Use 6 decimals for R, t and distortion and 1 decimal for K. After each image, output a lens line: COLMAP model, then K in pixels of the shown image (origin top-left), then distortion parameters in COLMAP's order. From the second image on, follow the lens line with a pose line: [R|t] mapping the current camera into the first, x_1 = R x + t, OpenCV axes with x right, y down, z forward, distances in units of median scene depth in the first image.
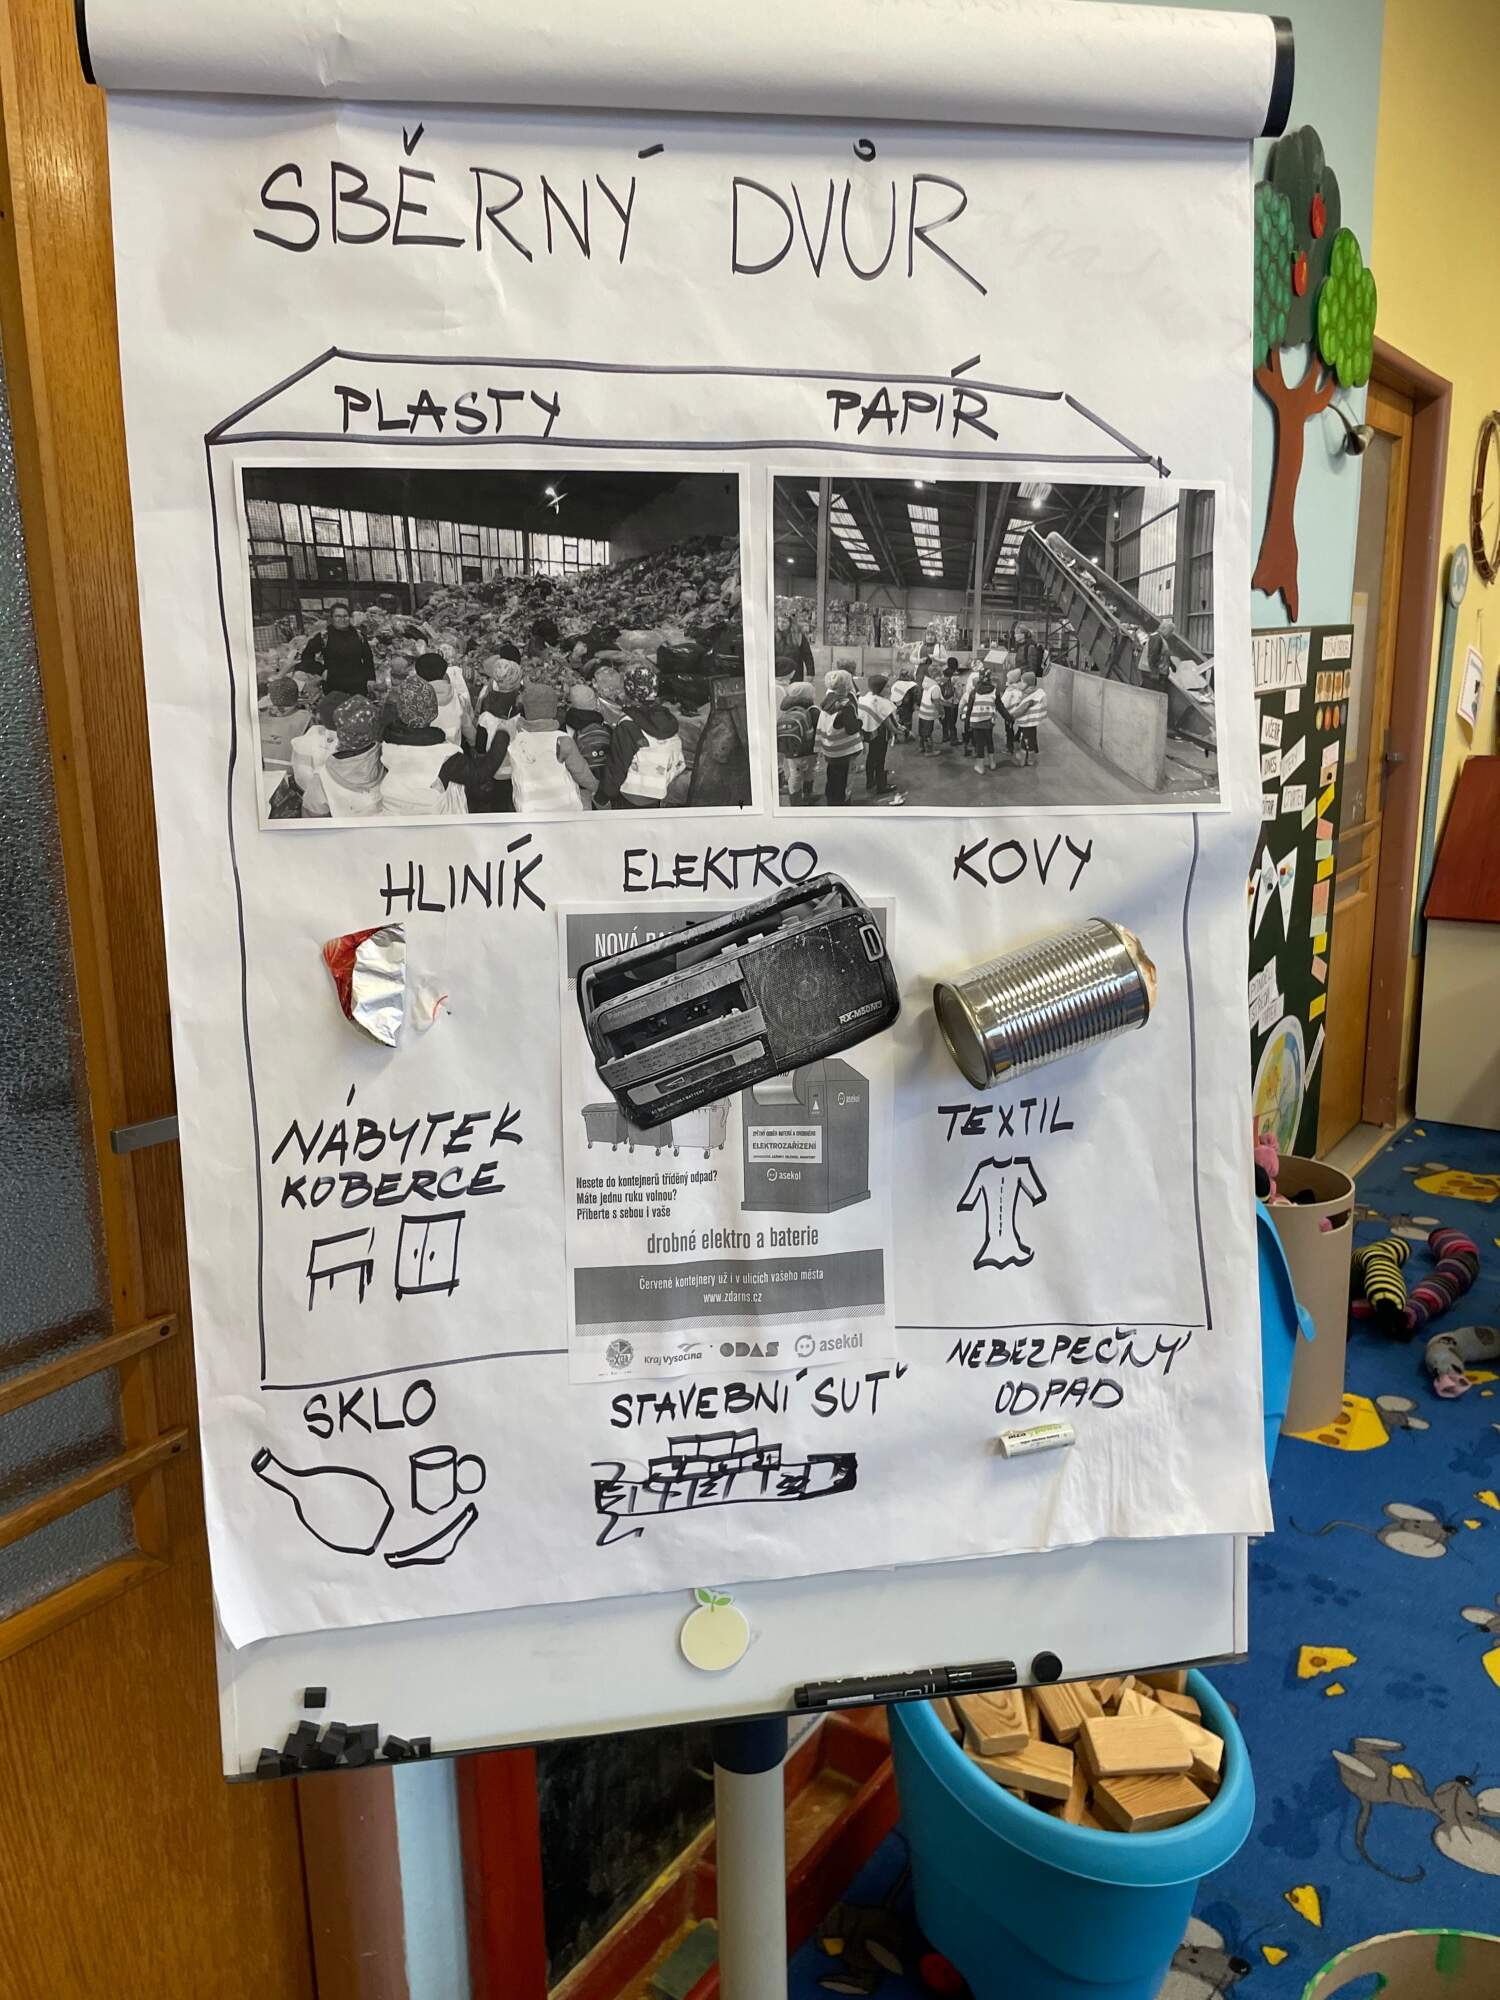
lens RADIAL K [[1525.1, 0, 744.5], [0, 1525.1, 964.0], [0, 0, 1]] dist [0.005438, -0.003472]
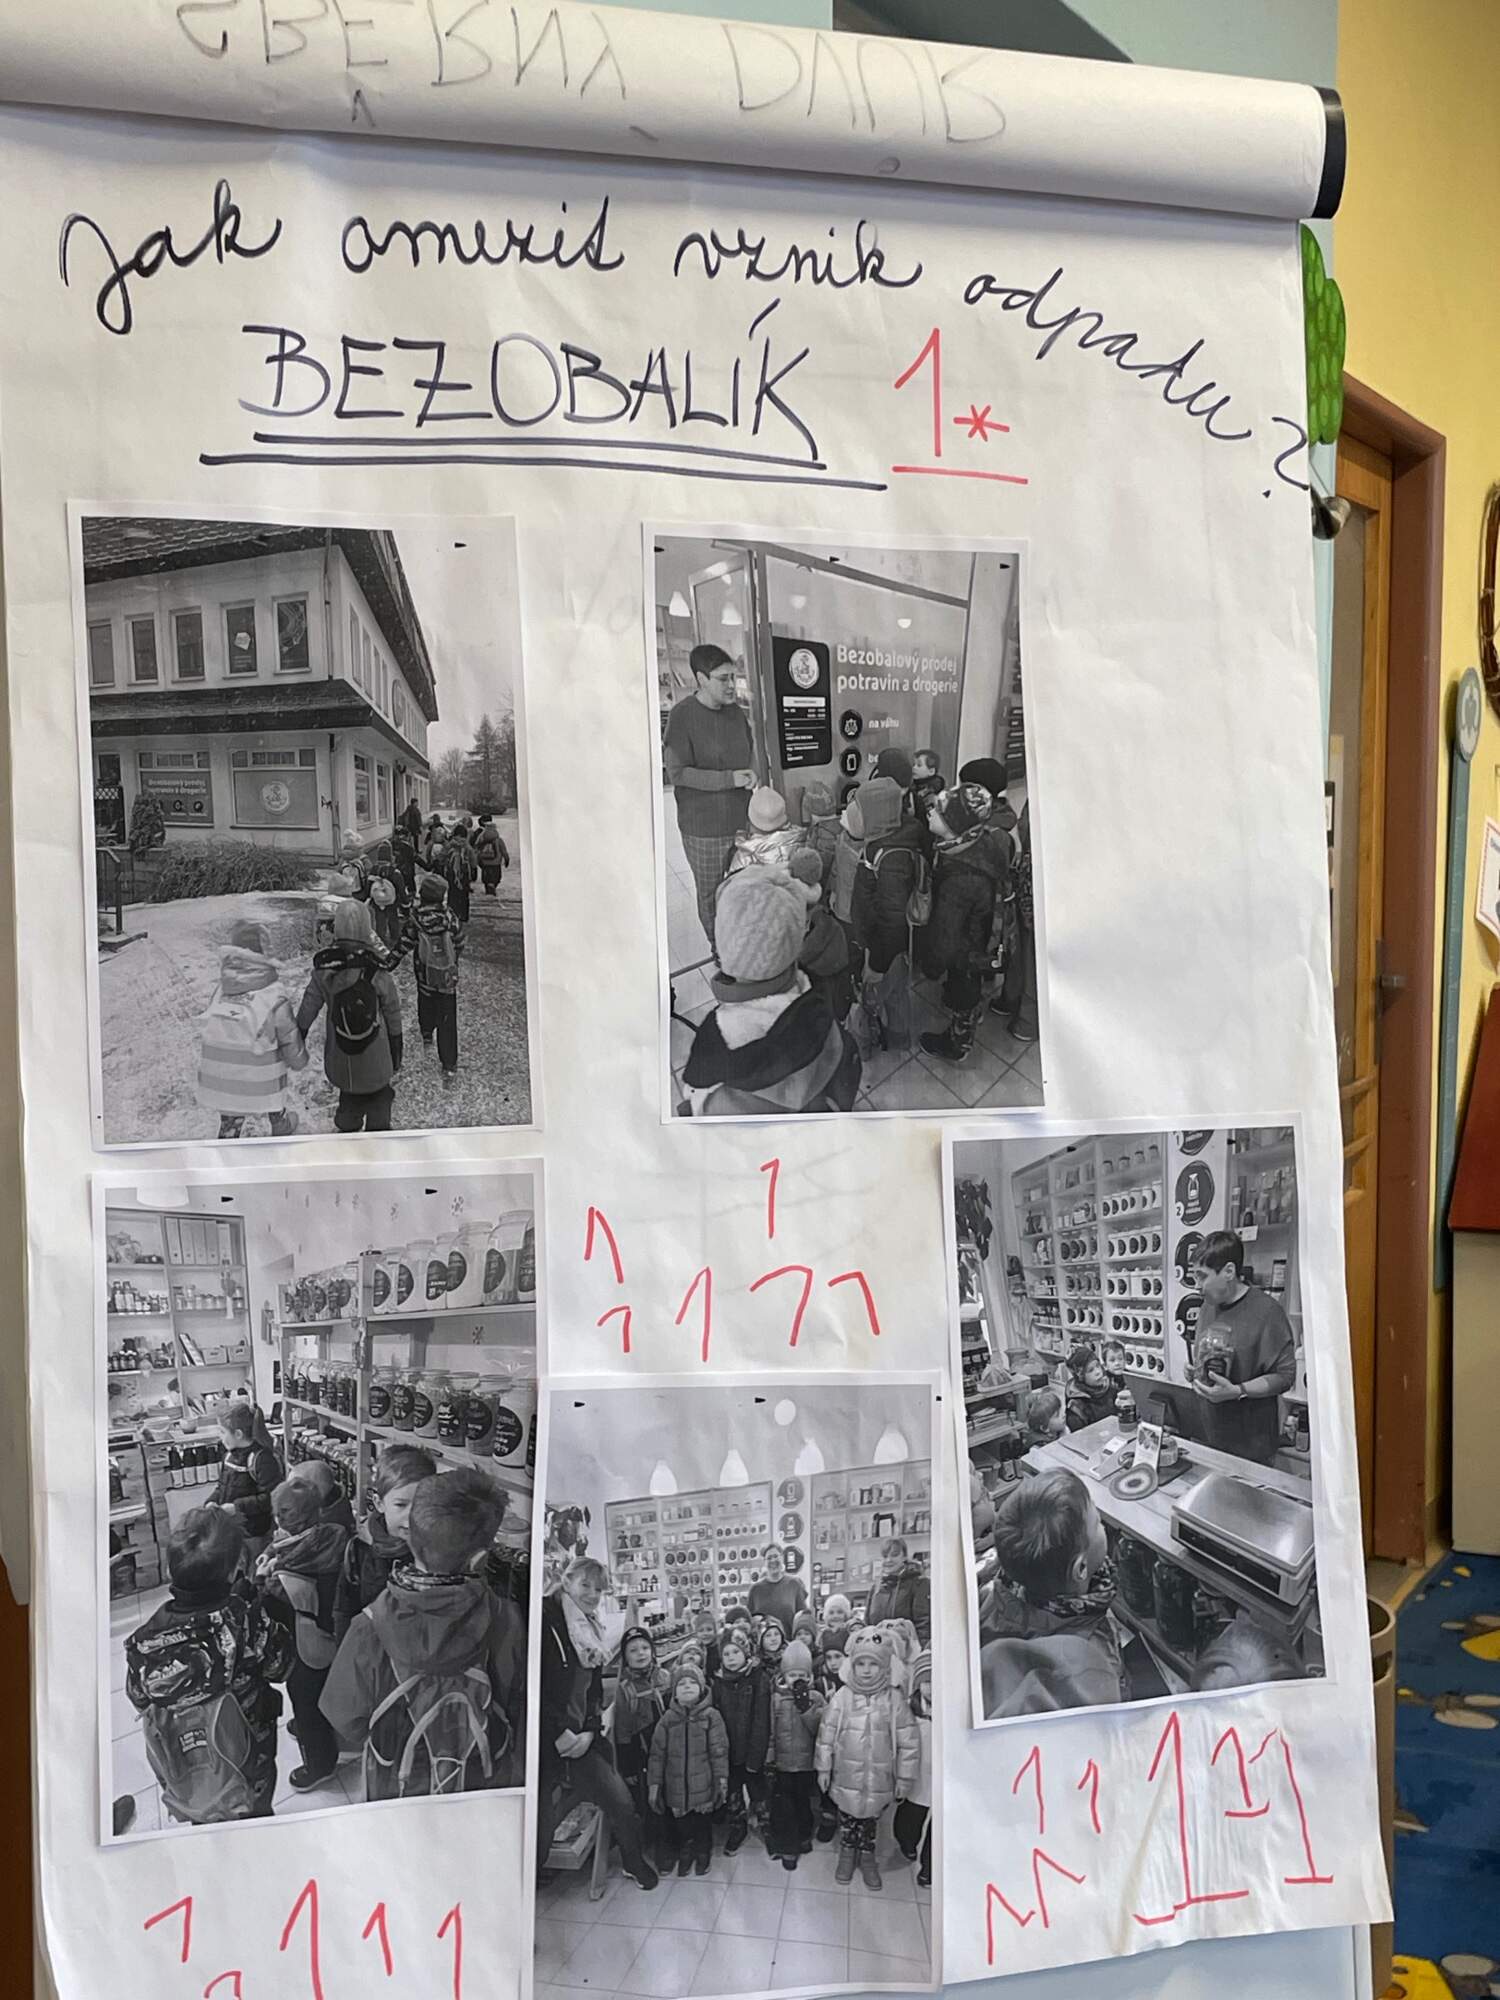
lens RADIAL K [[2739.0, 0, 753.0], [0, 2739.0, 995.5], [0, 0, 1]] dist [0.066019, -0.134217]
pose [[0.982633, 0.002328, 0.185543, -0.064120], [0.023394, 0.990389, -0.136318, 0.024812], [-0.184077, 0.138291, 0.973135, -0.098111]]
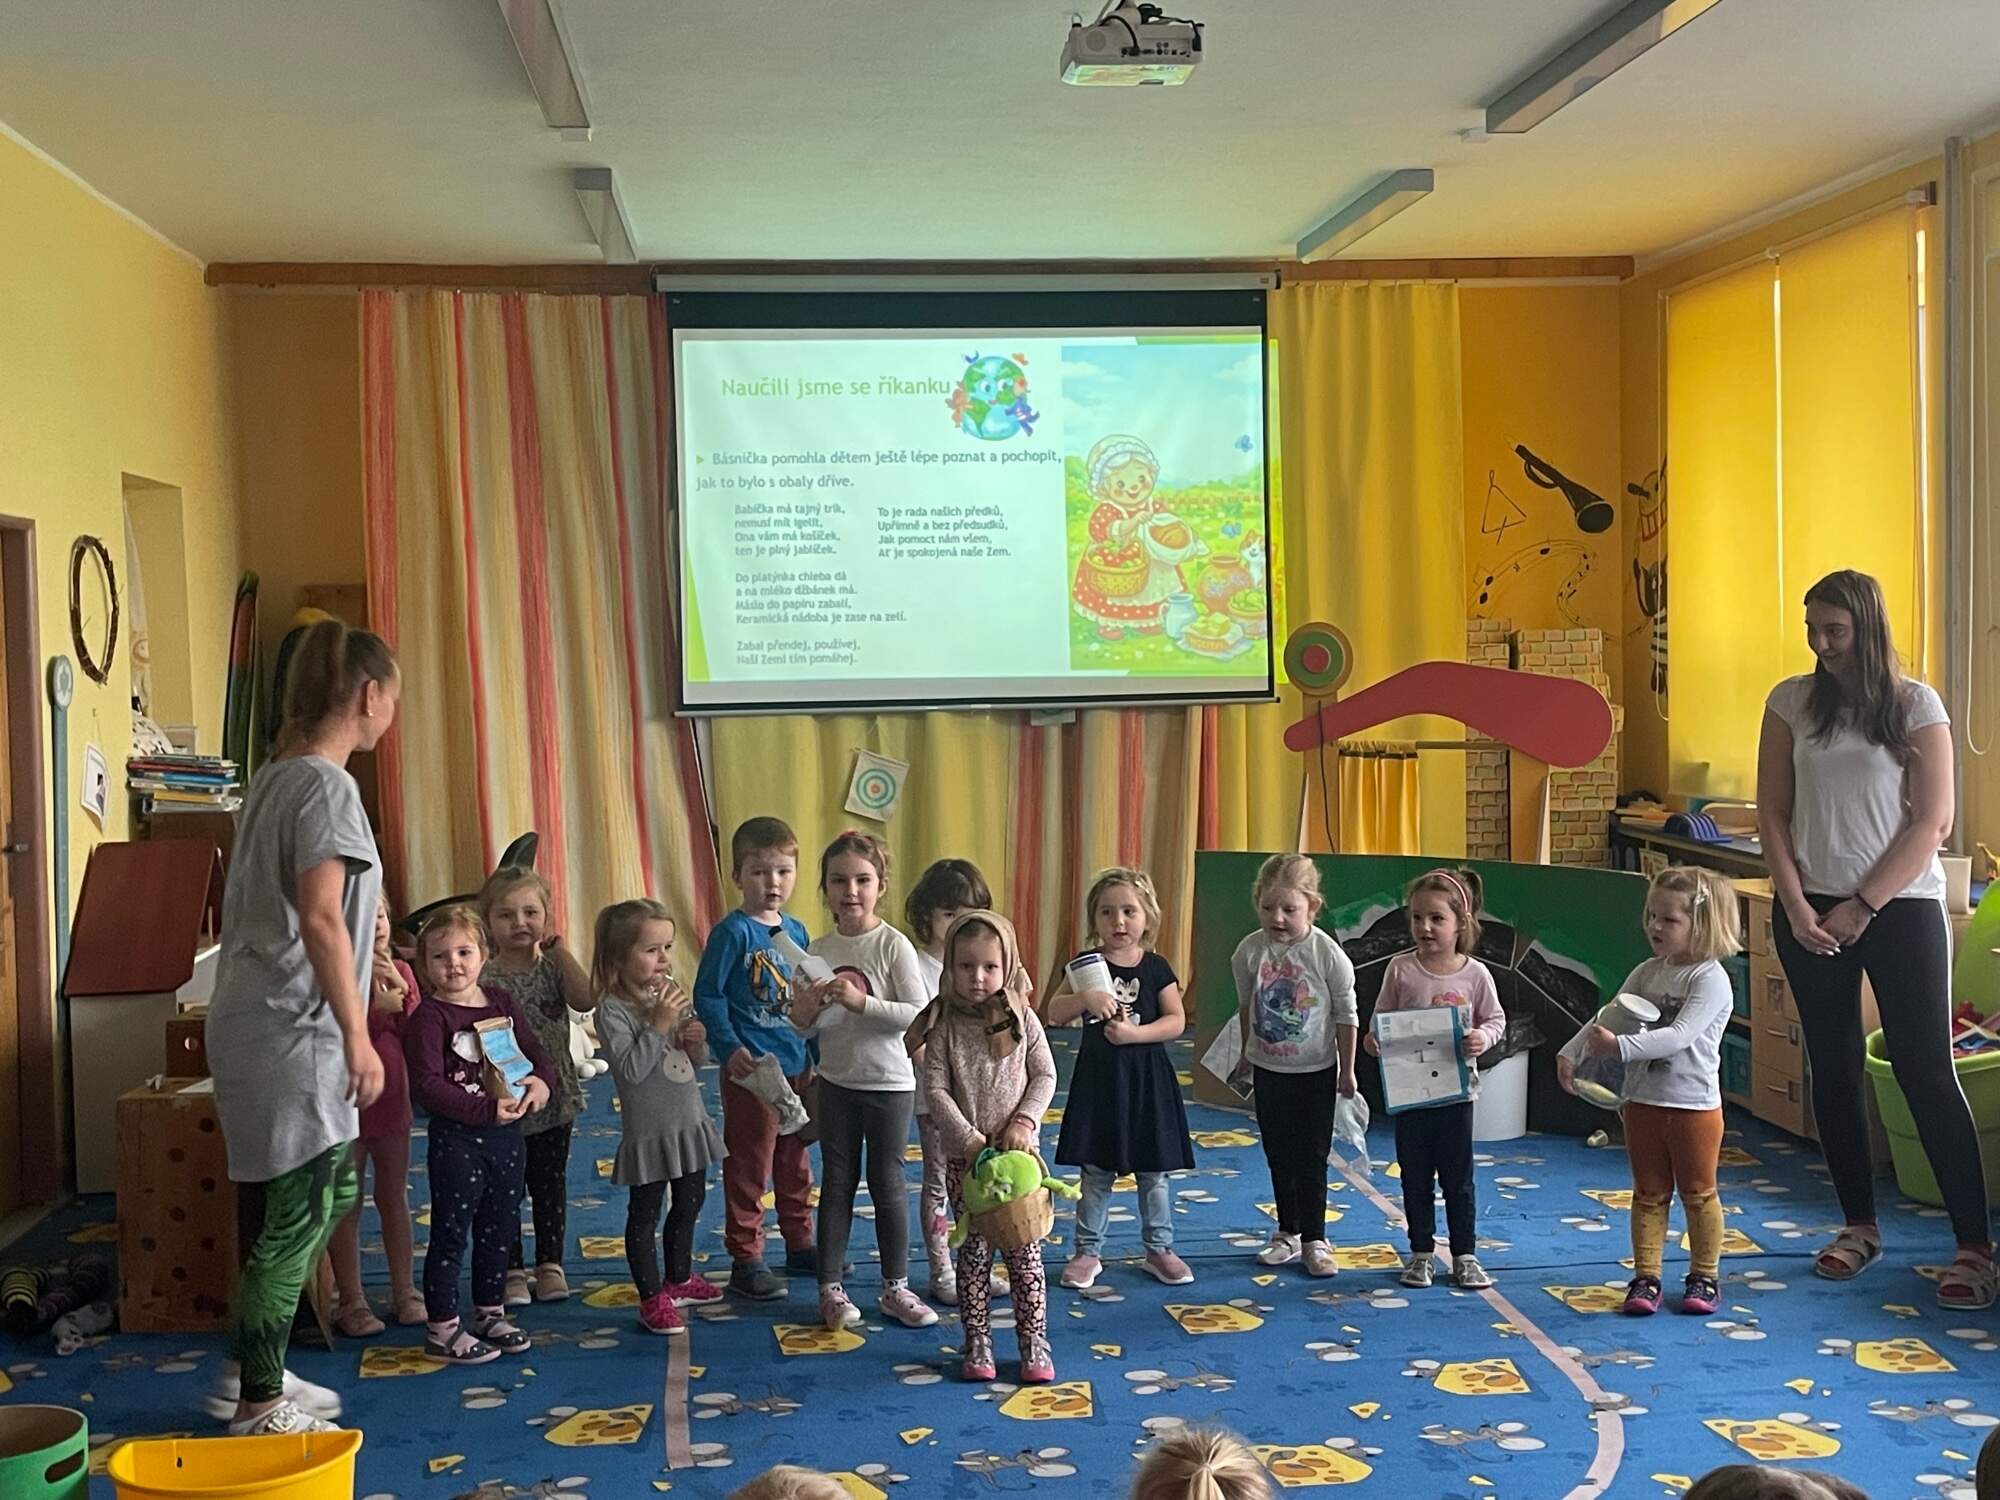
lens RADIAL K [[2402.0, 0, 1000.0], [0, 2402.0, 750.0], [0, 0, 1]] dist [0.111441, -0.247103]
pose [[0.752604, -0.019469, 0.658186, -0.183182], [0.140813, 0.981198, -0.131990, 0.123749], [-0.643241, 0.192017, 0.741195, -0.745464]]
